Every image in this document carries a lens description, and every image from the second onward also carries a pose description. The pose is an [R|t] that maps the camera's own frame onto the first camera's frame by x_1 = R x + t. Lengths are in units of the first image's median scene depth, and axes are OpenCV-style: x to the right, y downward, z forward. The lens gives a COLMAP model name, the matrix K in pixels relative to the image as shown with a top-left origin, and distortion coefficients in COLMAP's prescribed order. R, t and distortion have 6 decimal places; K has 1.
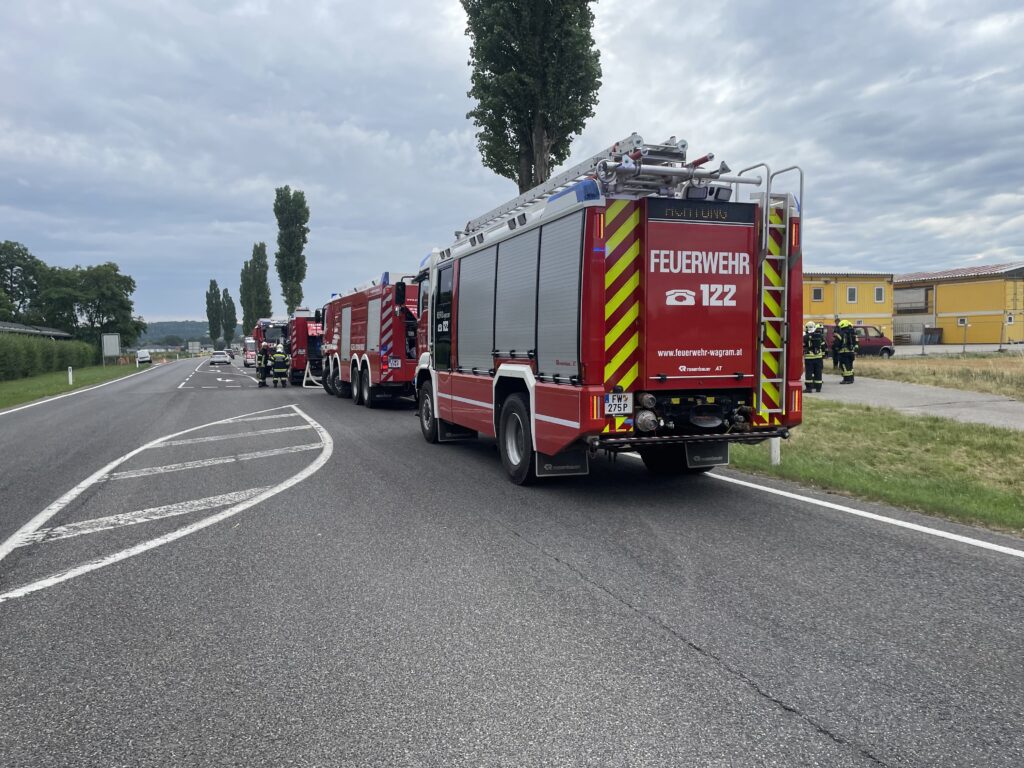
lens RADIAL K [[767.2, 0, 509.7], [0, 767.2, 388.6], [0, 0, 1]] dist [0.076950, -0.102187]
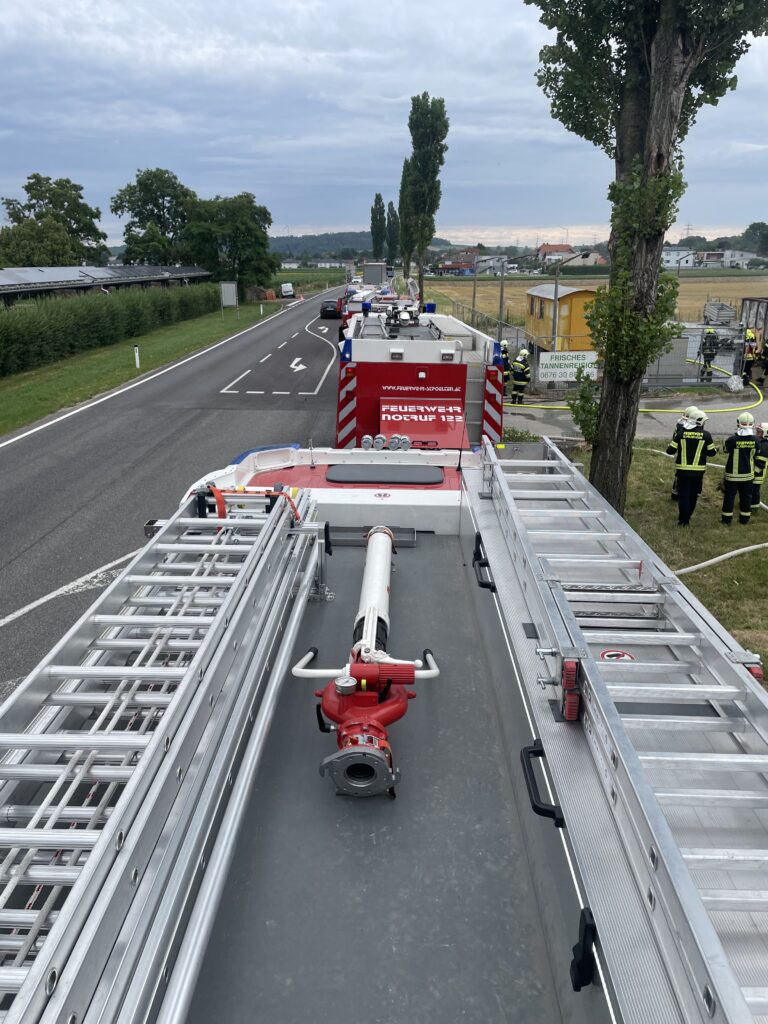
lens RADIAL K [[766.5, 0, 384.0], [0, 766.5, 512.0], [0, 0, 1]] dist [0.077925, -0.100668]
pose [[0.932521, 0.128252, -0.337575, 0.017942], [-0.037120, 0.963899, 0.263667, -0.043022], [0.359204, -0.233344, 0.903617, 0.111004]]
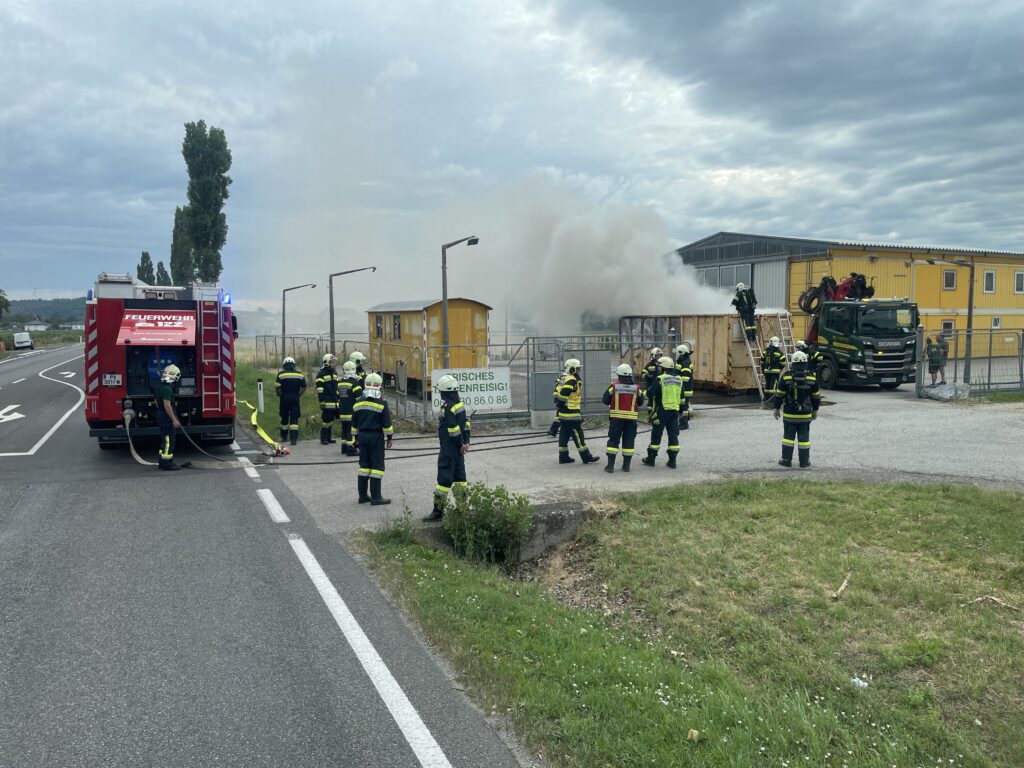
lens RADIAL K [[766.5, 0, 501.7], [0, 766.5, 383.4], [0, 0, 1]] dist [0.077925, -0.100668]
pose [[0.998436, 0.016428, 0.053438, -0.033929], [-0.017163, 0.999764, 0.013325, -0.022588], [-0.053207, -0.014221, 0.998482, 0.236975]]
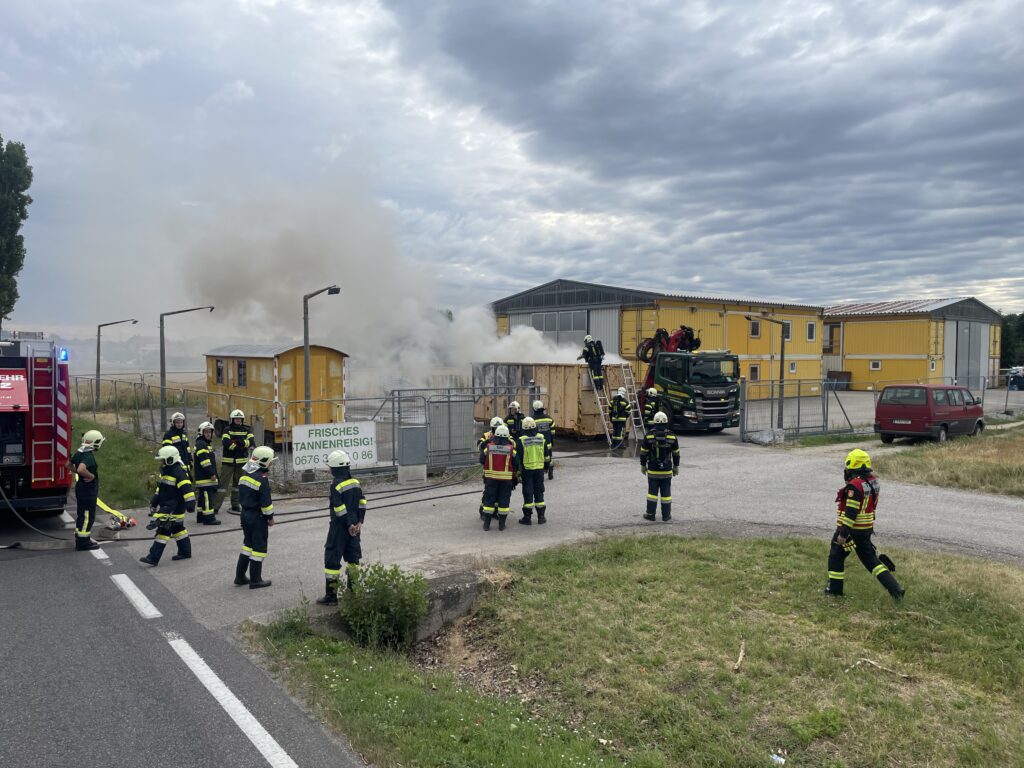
lens RADIAL K [[767.2, 0, 509.7], [0, 767.2, 388.6], [0, 0, 1]] dist [0.076950, -0.102187]
pose [[0.960121, 0.018612, 0.278963, -0.044913], [-0.012539, 0.999644, -0.023537, -0.029516], [-0.279302, 0.019101, 0.960013, 0.238866]]
